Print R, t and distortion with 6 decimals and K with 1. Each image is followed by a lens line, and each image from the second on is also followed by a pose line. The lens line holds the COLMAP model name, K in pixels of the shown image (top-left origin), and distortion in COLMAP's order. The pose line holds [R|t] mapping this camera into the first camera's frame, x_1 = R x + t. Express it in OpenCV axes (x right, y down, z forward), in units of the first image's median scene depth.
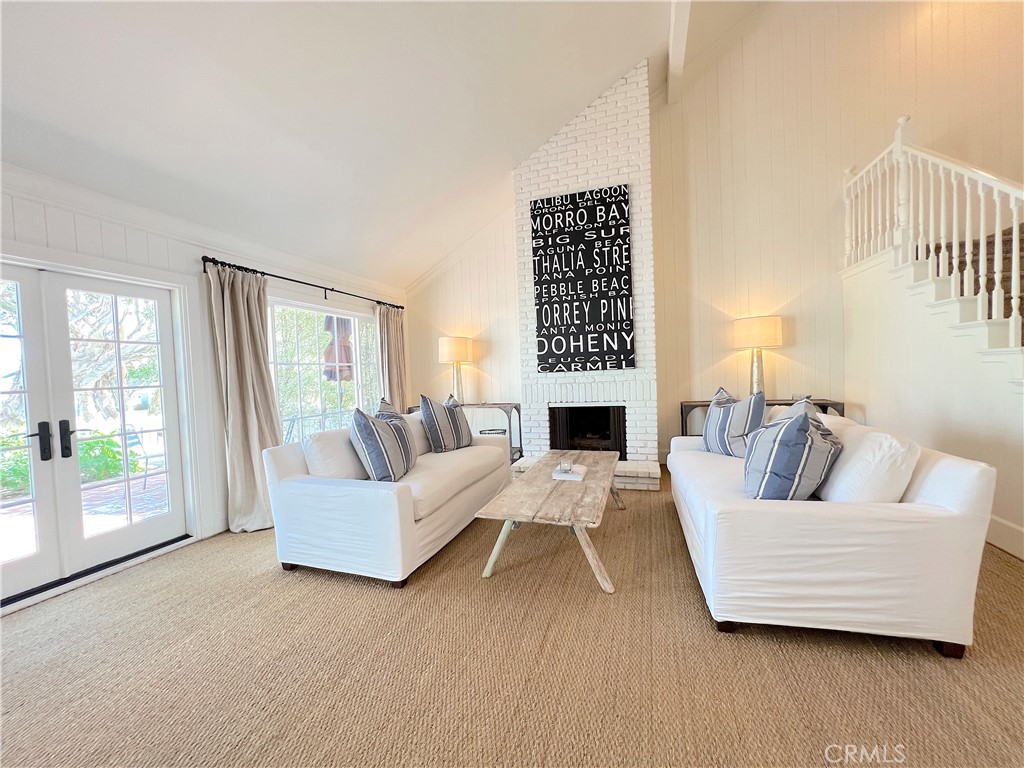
lens RADIAL K [[413.3, 0, 512.6], [0, 413.3, 383.9], [0, 0, 1]] dist [-0.005417, 0.001565]
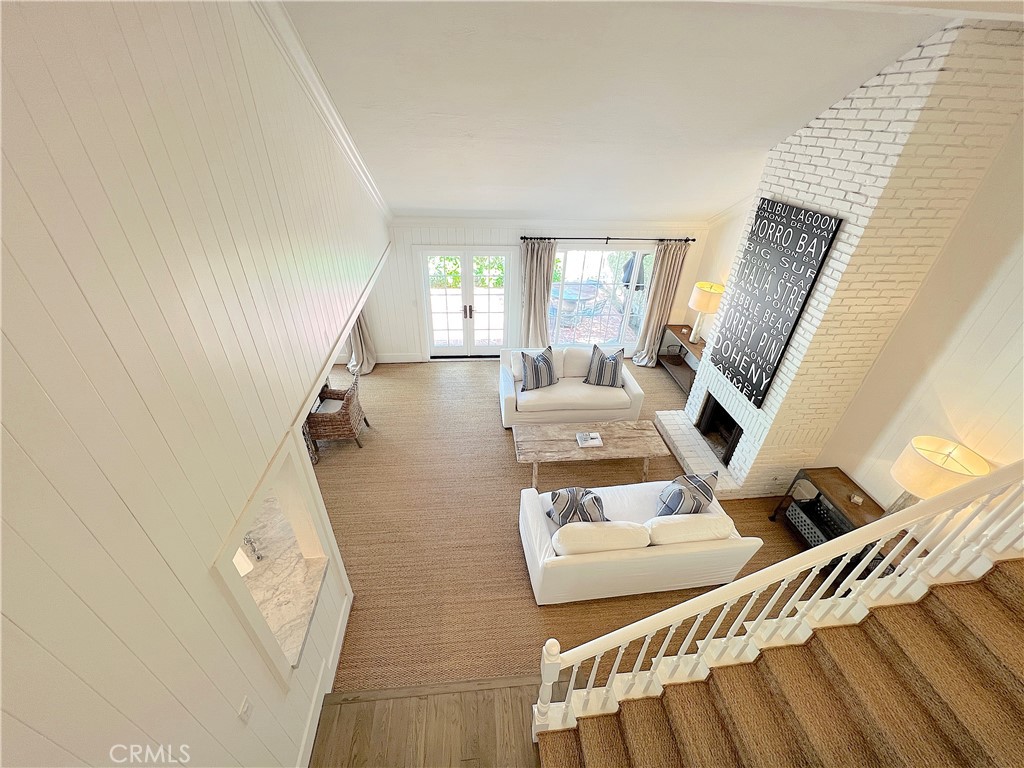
lens RADIAL K [[413.3, 0, 511.0], [0, 413.3, 387.0], [0, 0, 1]] dist [-0.005417, 0.001565]
pose [[0.397670, 0.551927, -0.732964, 0.750621], [-0.074433, 0.815618, 0.573783, -0.603117], [0.914505, -0.173619, 0.365428, 0.084027]]
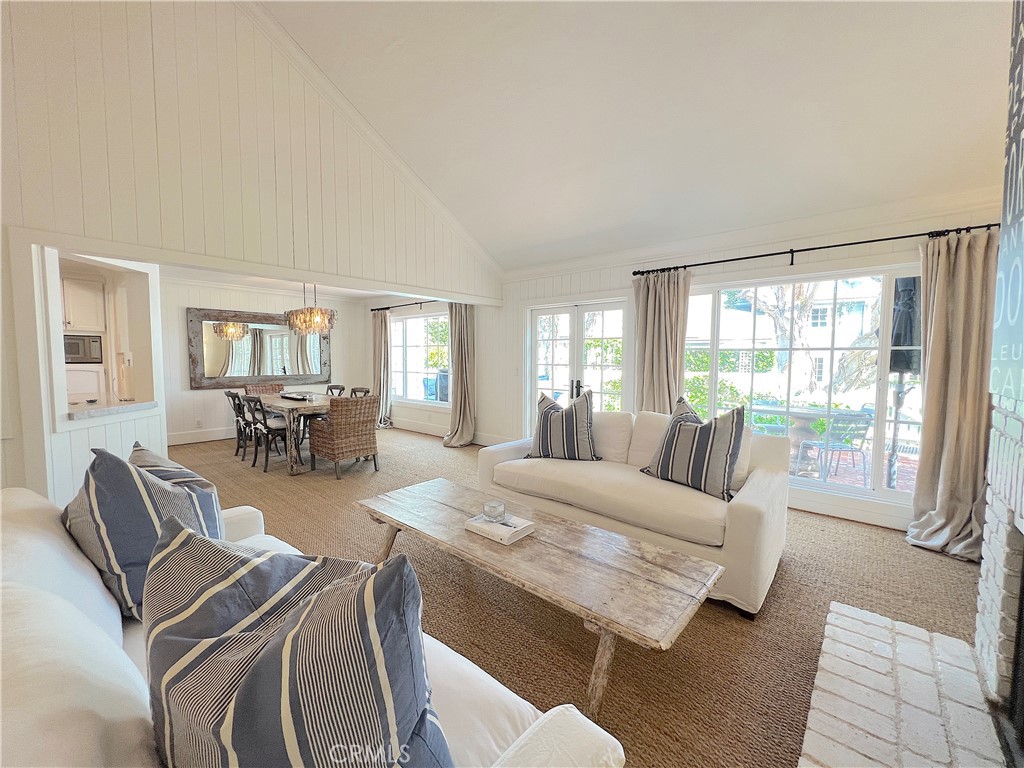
lens RADIAL K [[413.3, 0, 508.1], [0, 413.3, 384.0], [0, 0, 1]] dist [-0.005417, 0.001565]
pose [[-0.400827, 0.105121, -0.910103, 0.488611], [-0.009031, 0.992894, 0.118661, -0.072155], [0.916109, 0.055781, -0.397029, 0.837966]]
